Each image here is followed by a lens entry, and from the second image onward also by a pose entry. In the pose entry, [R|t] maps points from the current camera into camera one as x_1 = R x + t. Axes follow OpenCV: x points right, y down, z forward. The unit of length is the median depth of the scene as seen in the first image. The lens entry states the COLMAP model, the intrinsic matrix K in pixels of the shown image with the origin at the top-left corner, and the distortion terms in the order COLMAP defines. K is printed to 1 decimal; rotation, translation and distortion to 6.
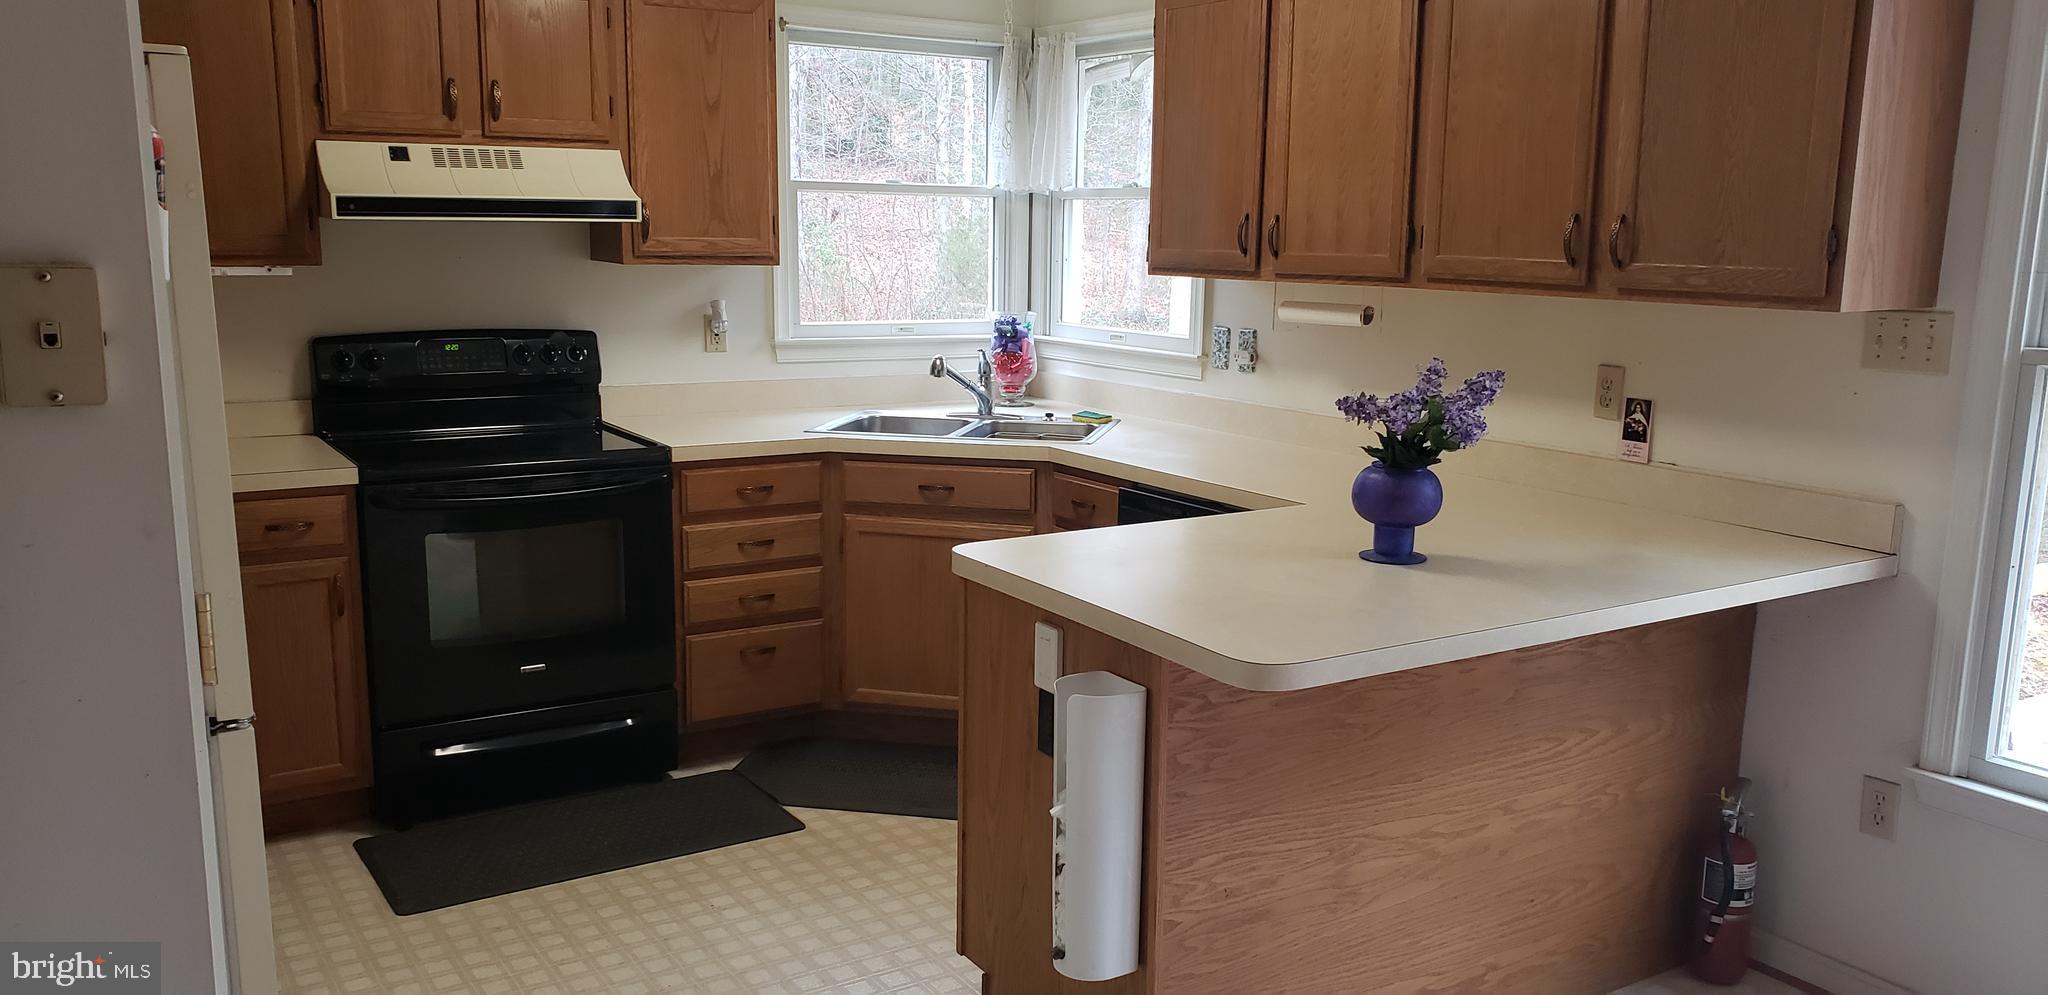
lens RADIAL K [[1603.1, 0, 1022.2], [0, 1603.1, 529.1], [0, 0, 1]] dist [0.071748, -0.203745]
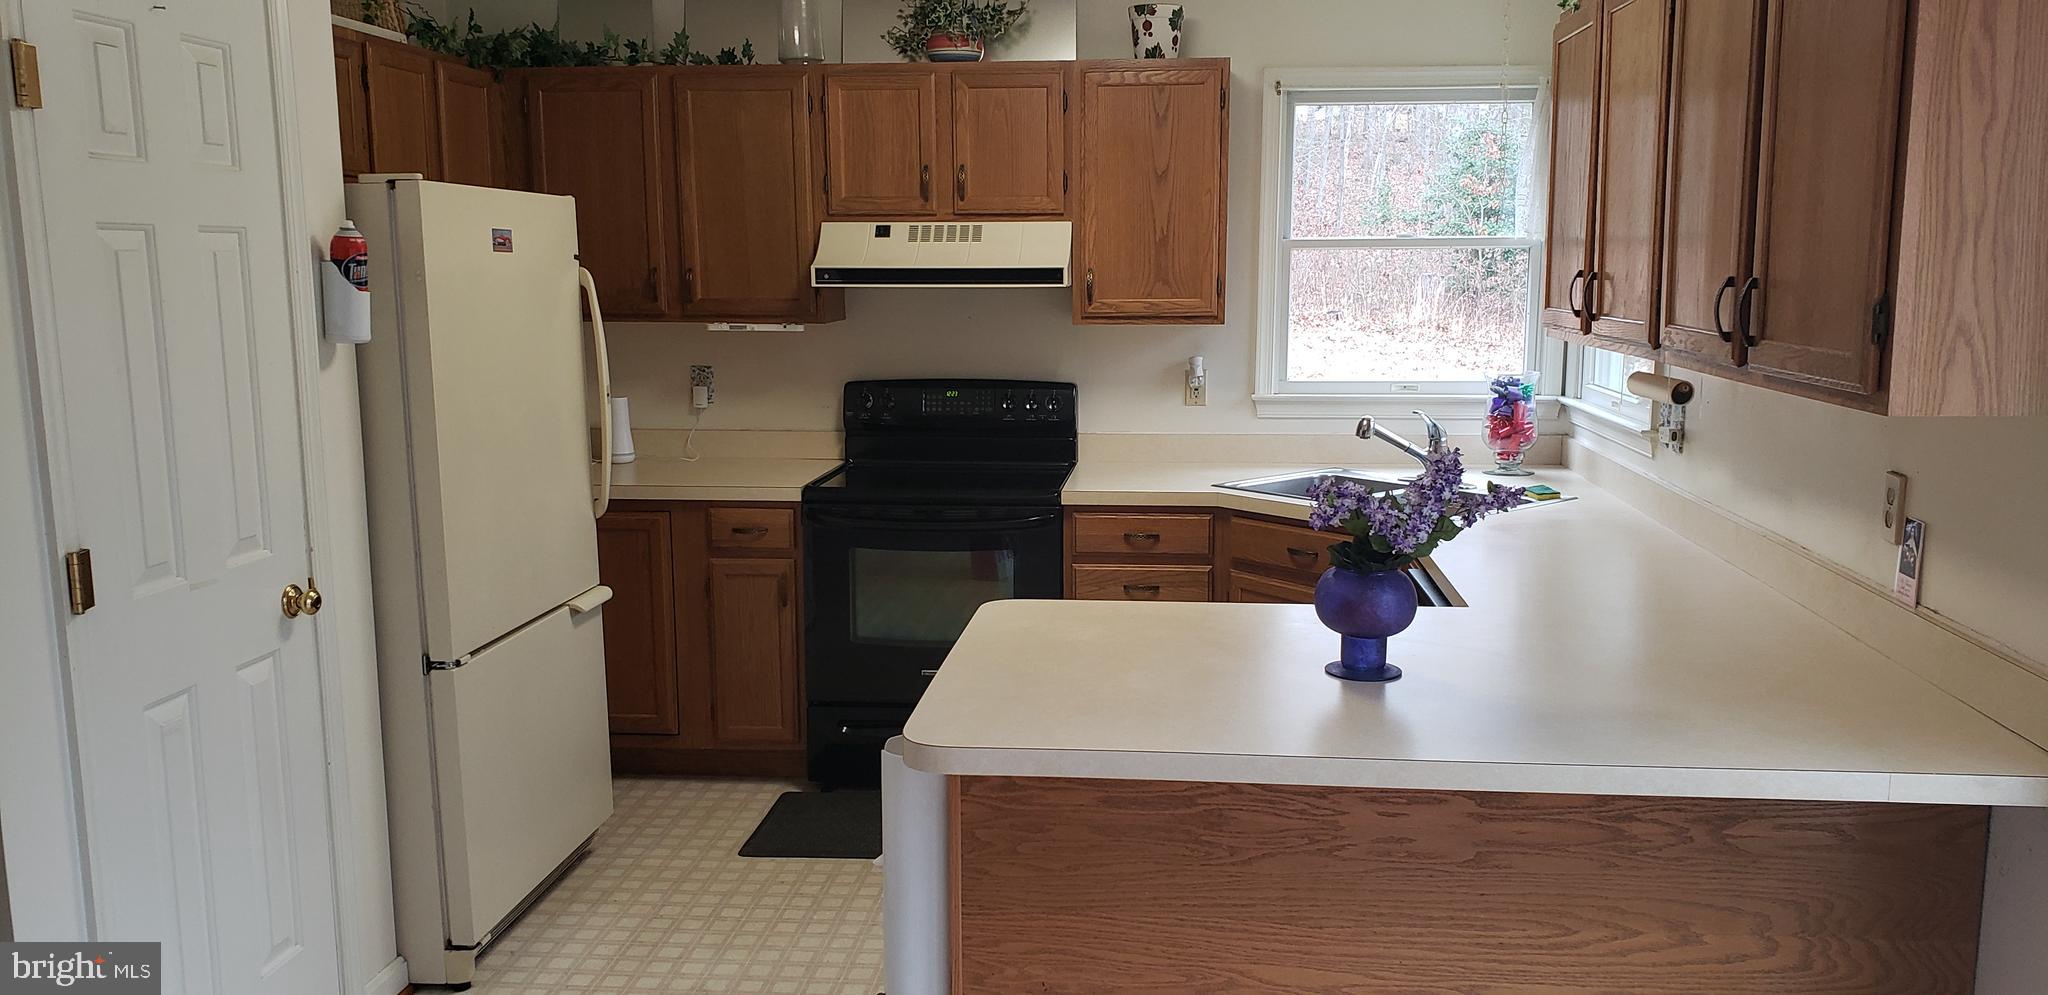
lens RADIAL K [[1589.5, 0, 1061.7], [0, 1589.5, 503.8], [0, 0, 1]] dist [0.078522, -0.116587]
pose [[0.790408, 0.078285, -0.607558, 0.452225], [-0.102275, 0.994744, -0.004880, -0.037986], [0.603983, 0.065995, 0.794260, 0.147254]]
